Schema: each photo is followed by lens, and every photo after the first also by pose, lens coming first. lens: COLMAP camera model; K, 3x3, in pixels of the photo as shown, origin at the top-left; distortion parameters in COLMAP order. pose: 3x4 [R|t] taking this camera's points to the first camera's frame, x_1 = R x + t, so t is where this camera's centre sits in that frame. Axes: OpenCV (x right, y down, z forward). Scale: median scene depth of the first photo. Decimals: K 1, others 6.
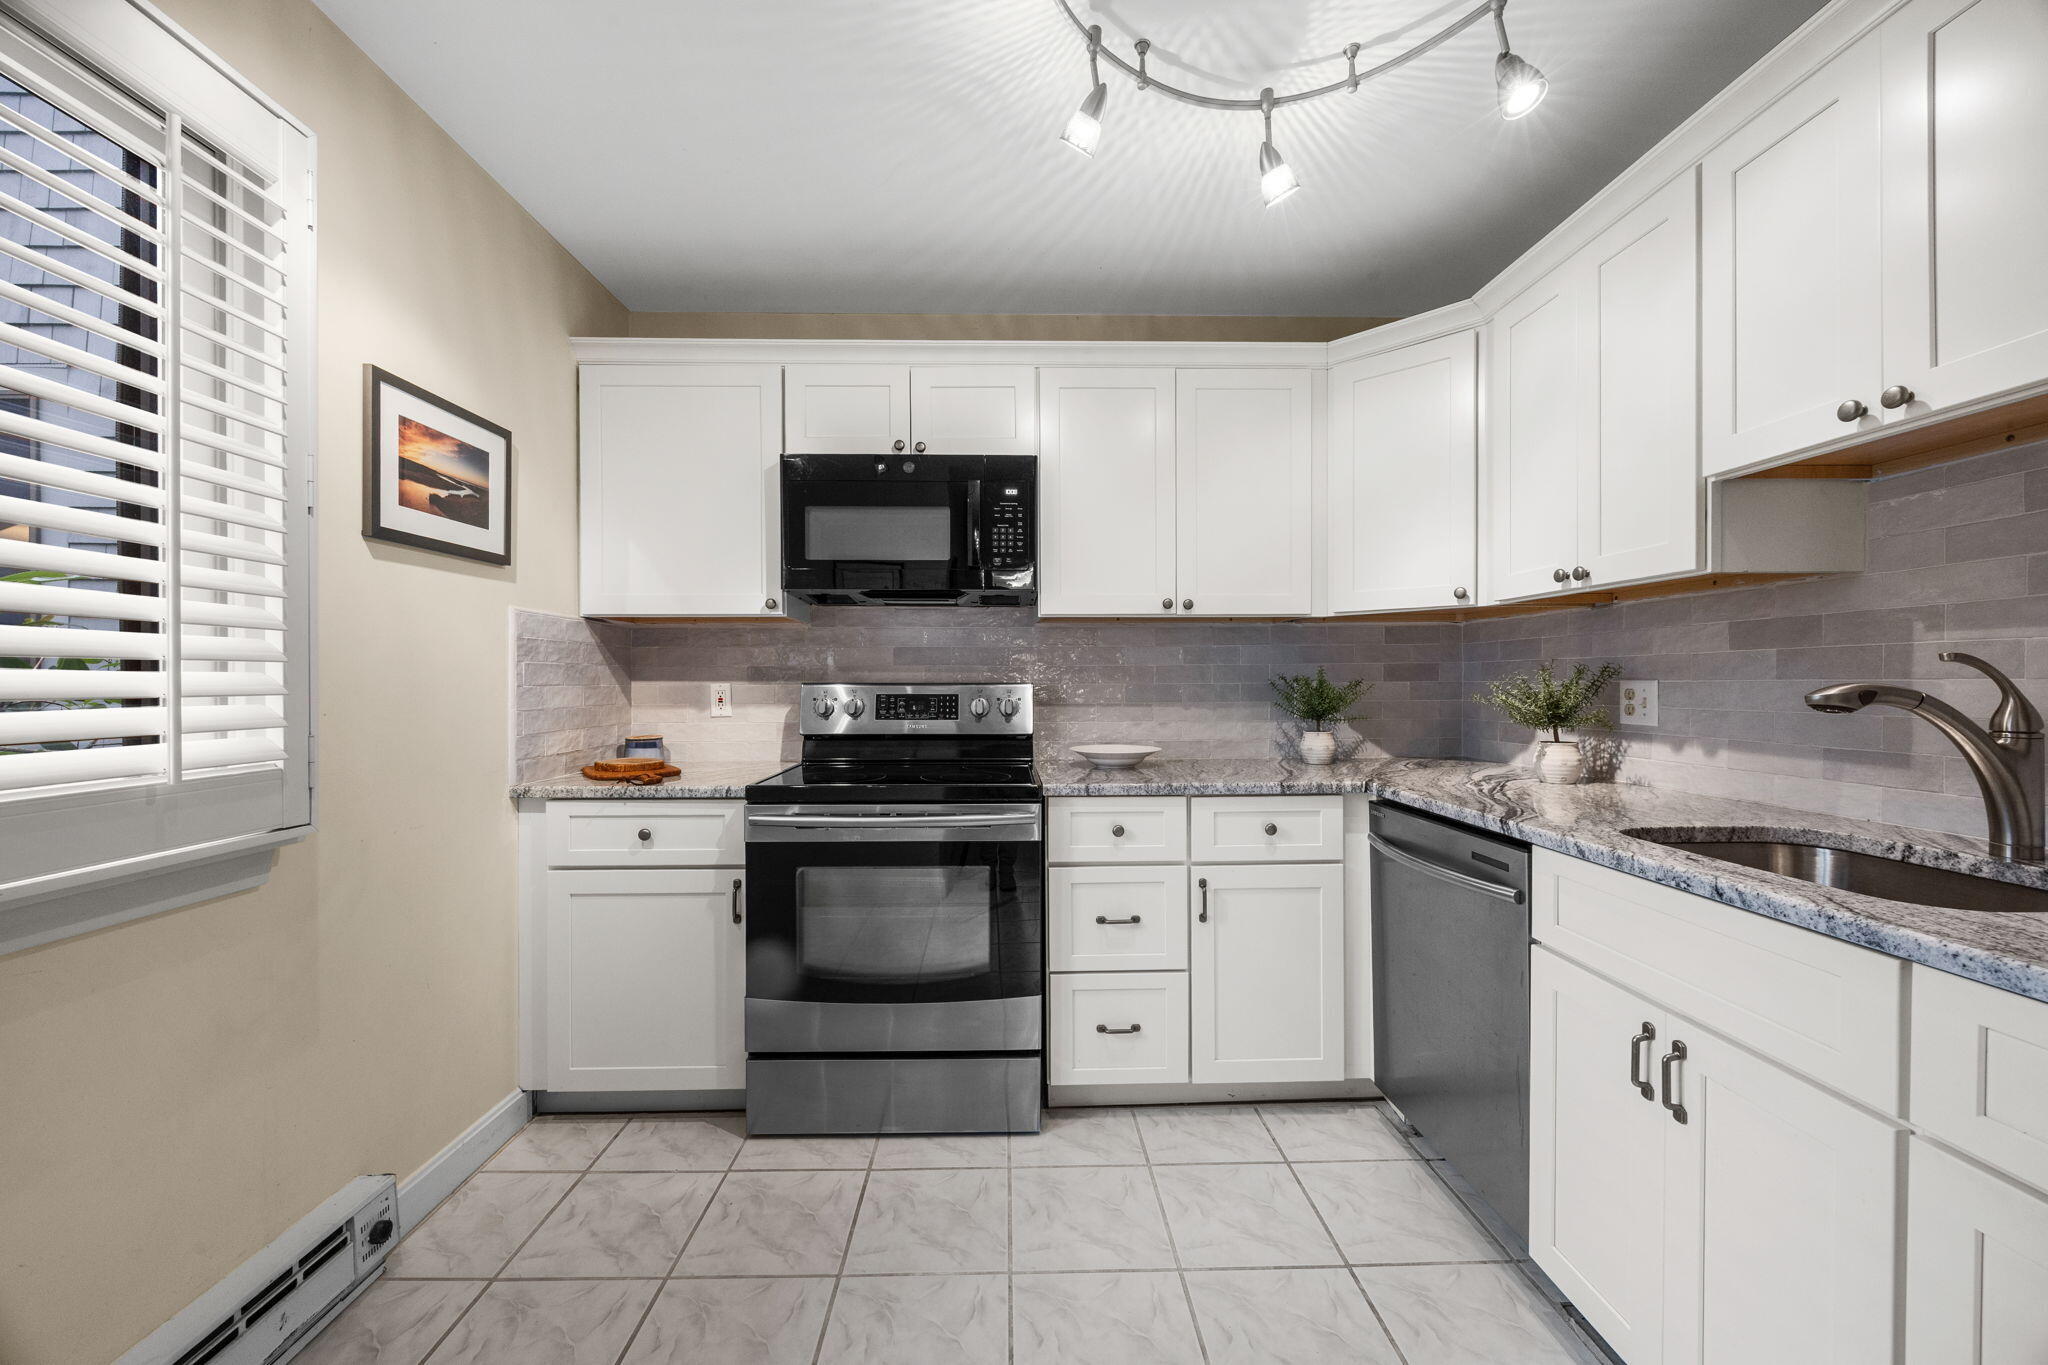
lens RADIAL K [[785.0, 0, 1024.0], [0, 785.0, 682.5], [0, 0, 1]] dist [-0.000098, -0.000025]
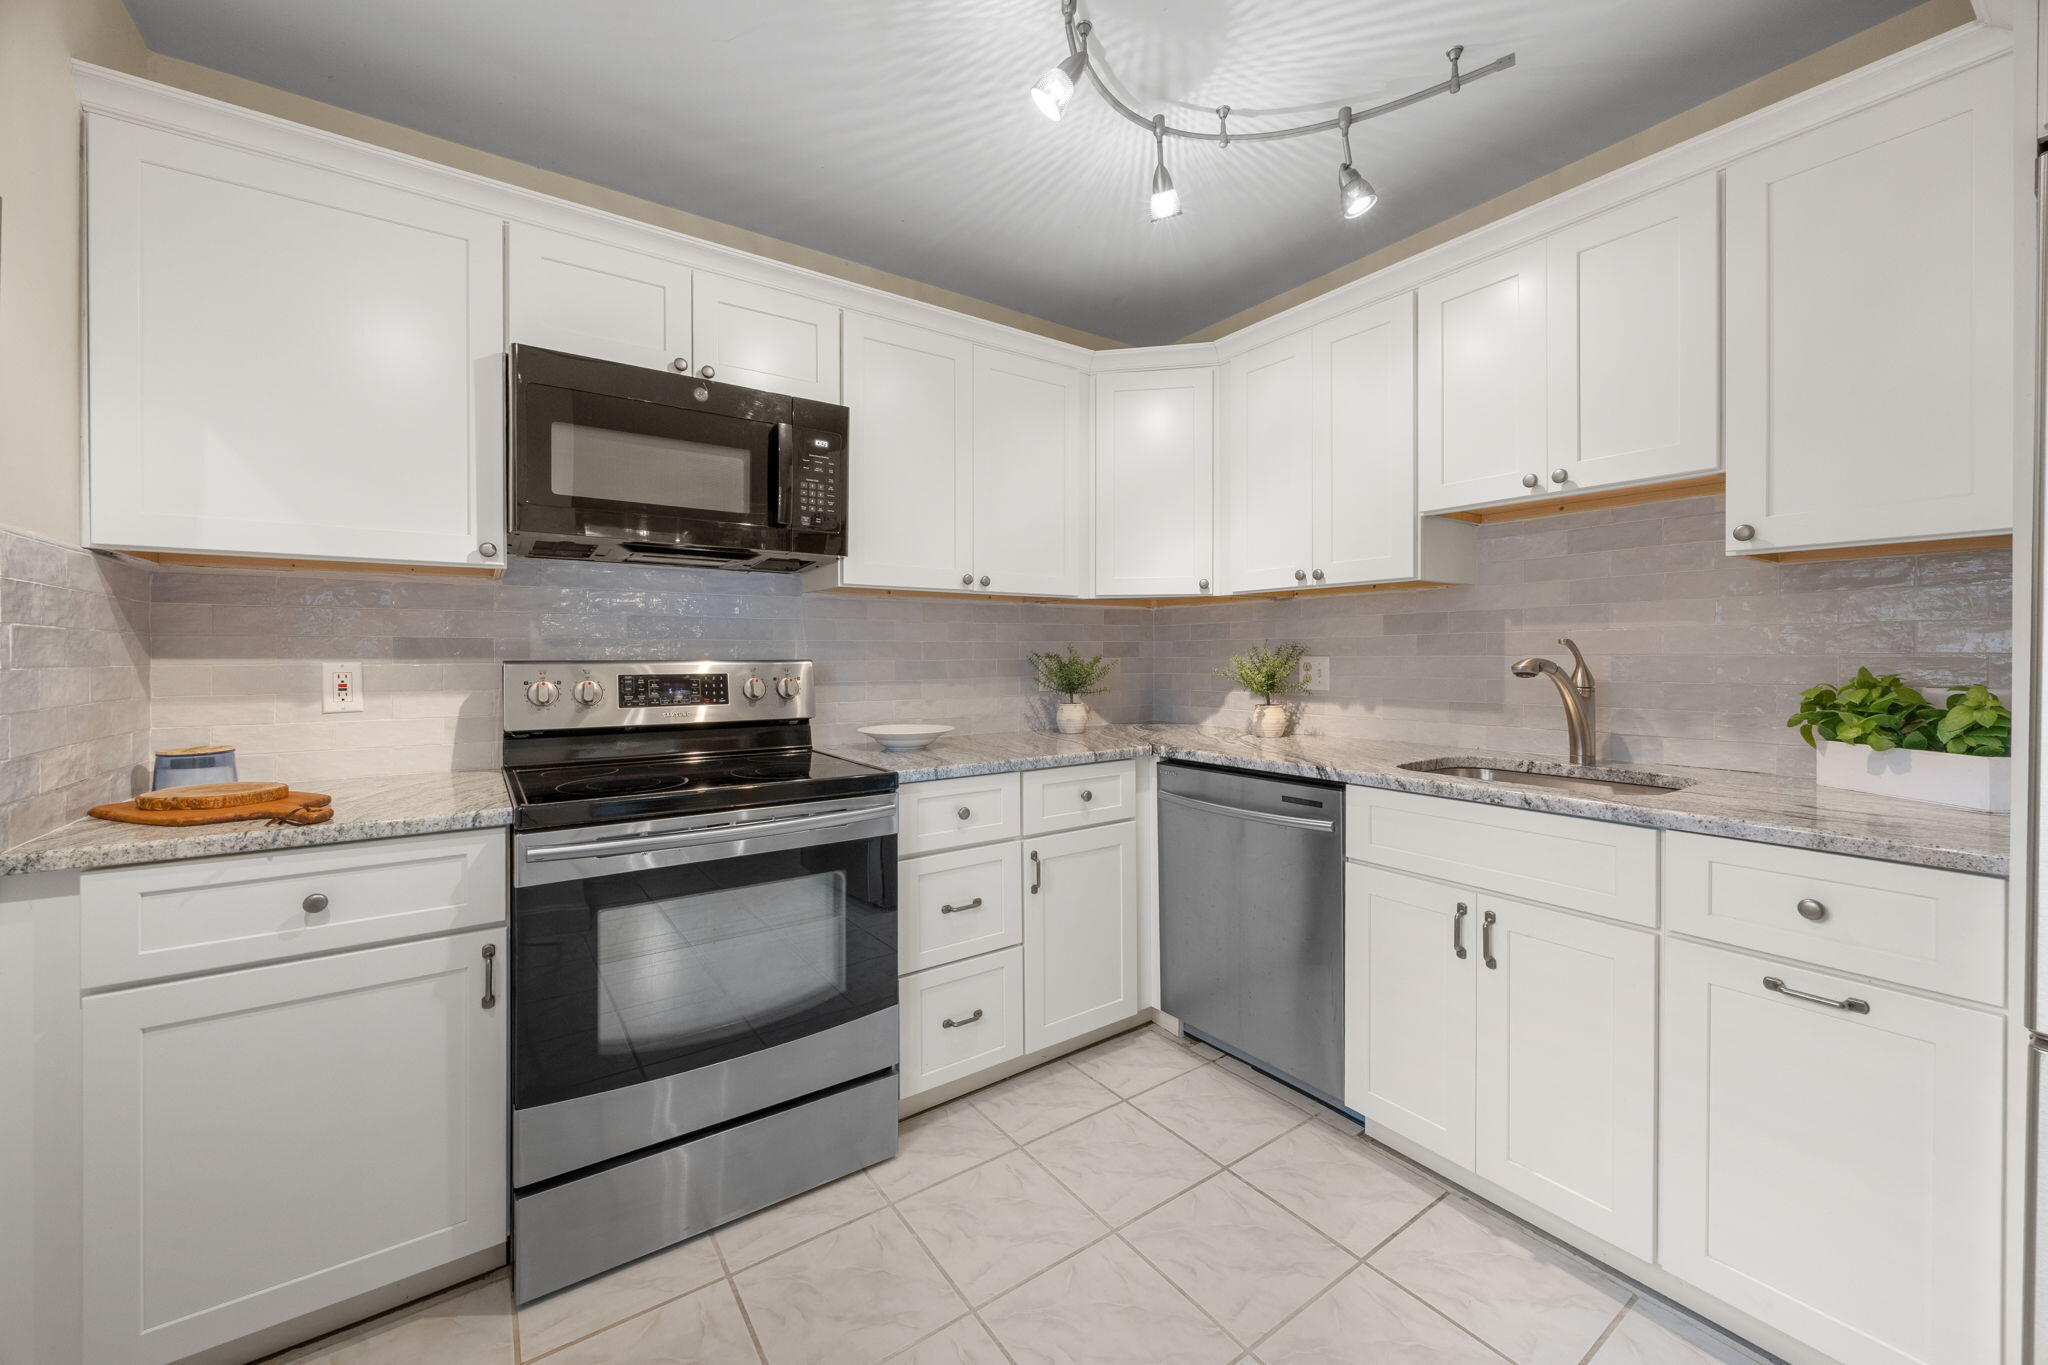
lens RADIAL K [[786.2, 0, 1026.8], [0, 786.2, 654.4], [0, 0, 1]] dist [0.000085, 0.000084]
pose [[0.830955, 0.000510, 0.556340, -0.351952], [0.002540, 0.999986, -0.004710, -0.001084], [-0.556334, 0.005328, 0.830942, 0.154220]]
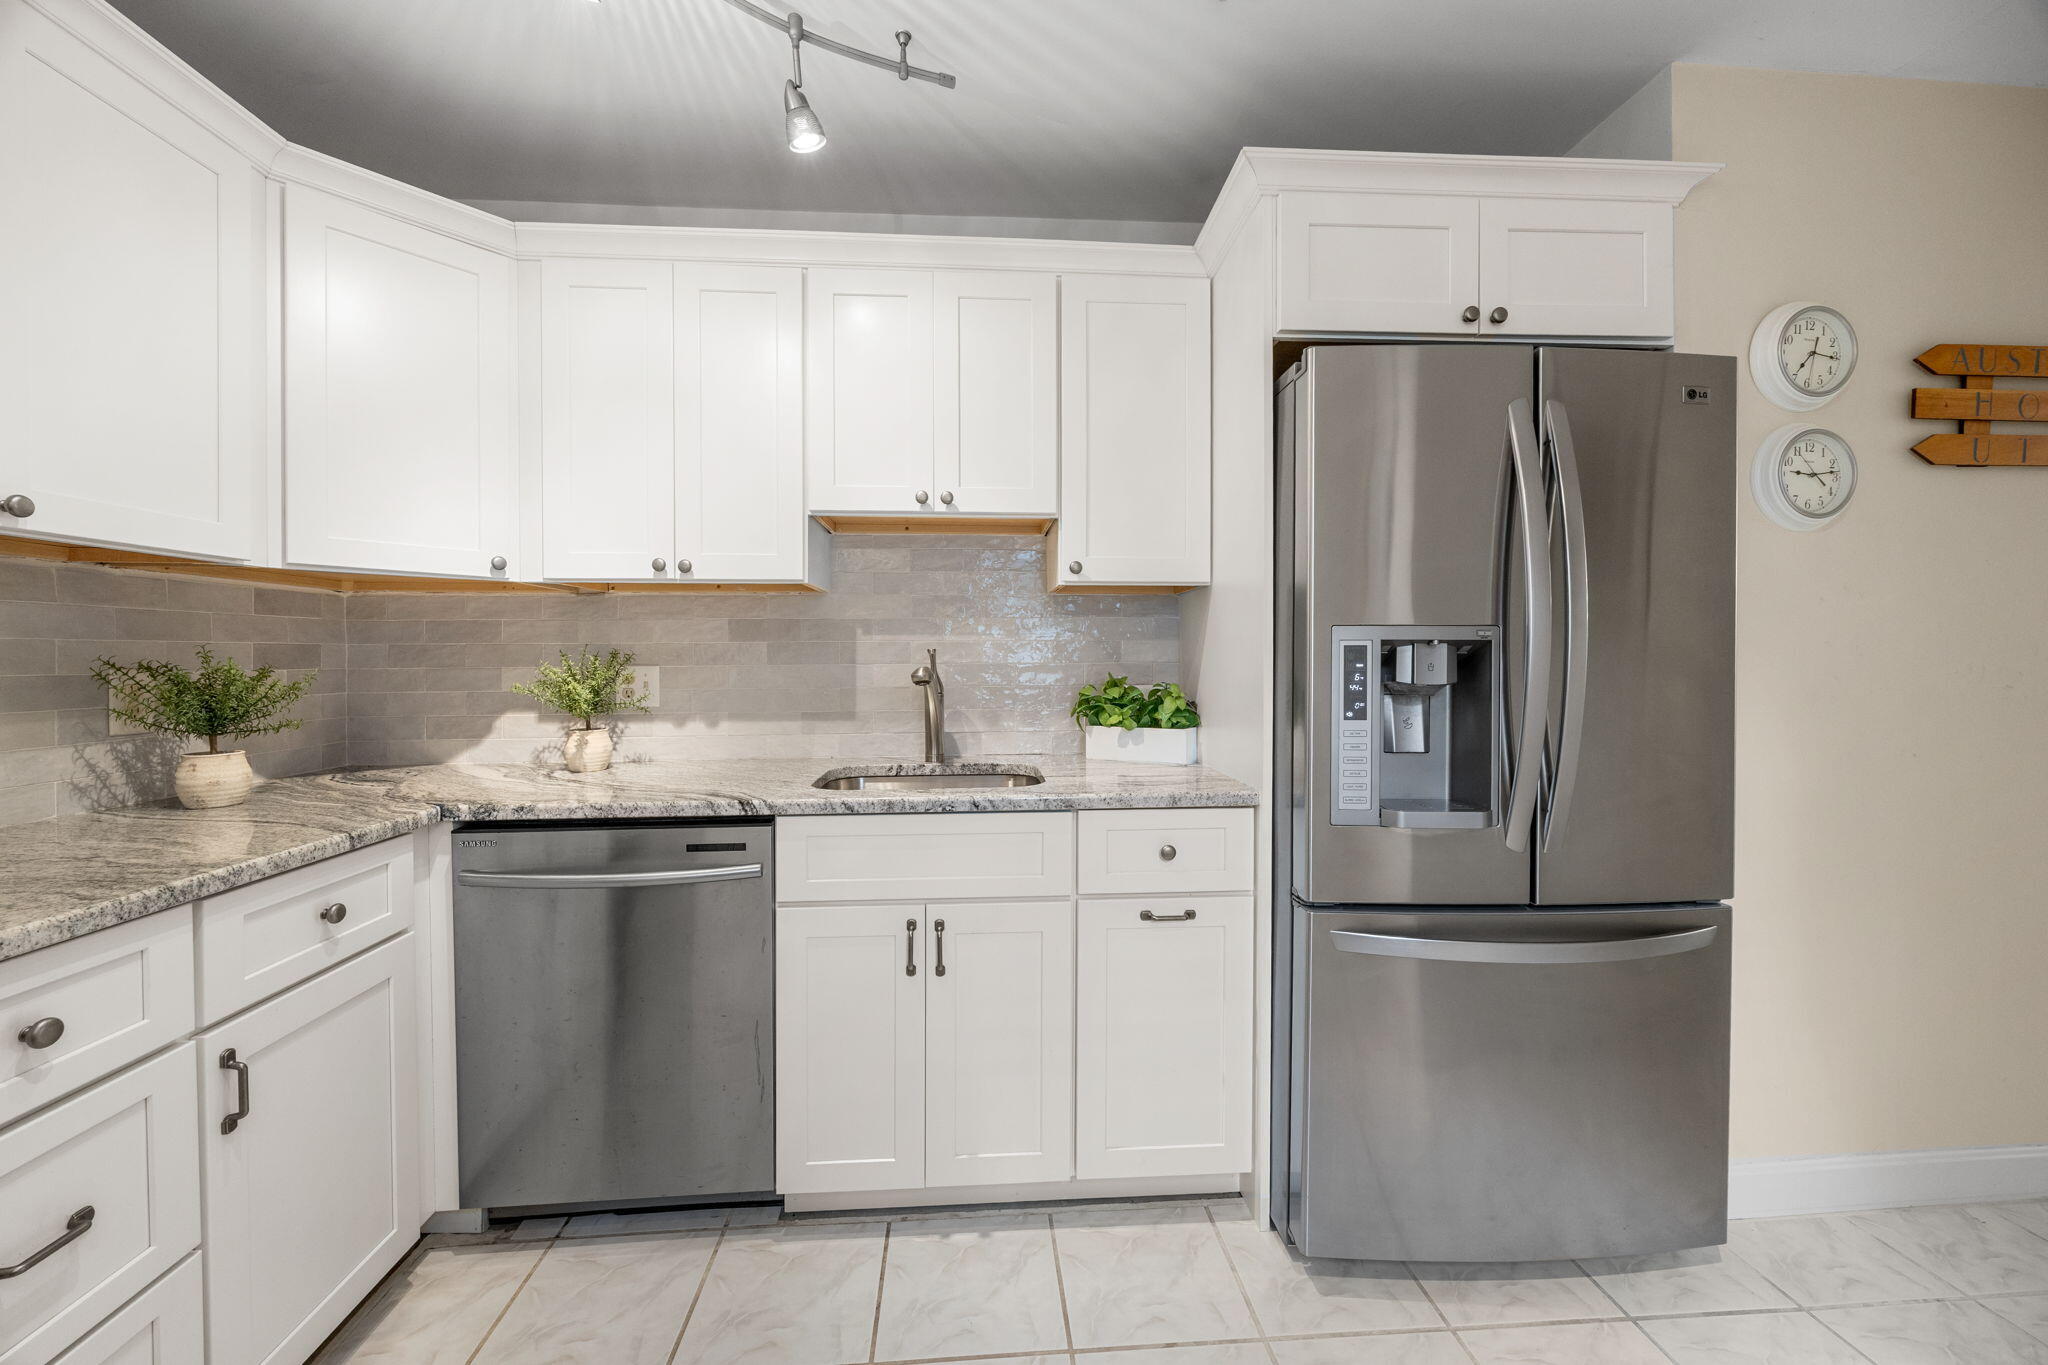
lens RADIAL K [[782.2, 0, 1016.7], [0, 782.2, 666.0], [0, 0, 1]] dist [-0.001236, 0.000009]
pose [[-0.044650, -0.005097, 0.998990, -0.316606], [0.006835, 0.999962, 0.005407, -0.004698], [-0.998979, 0.007070, -0.044613, 0.499258]]
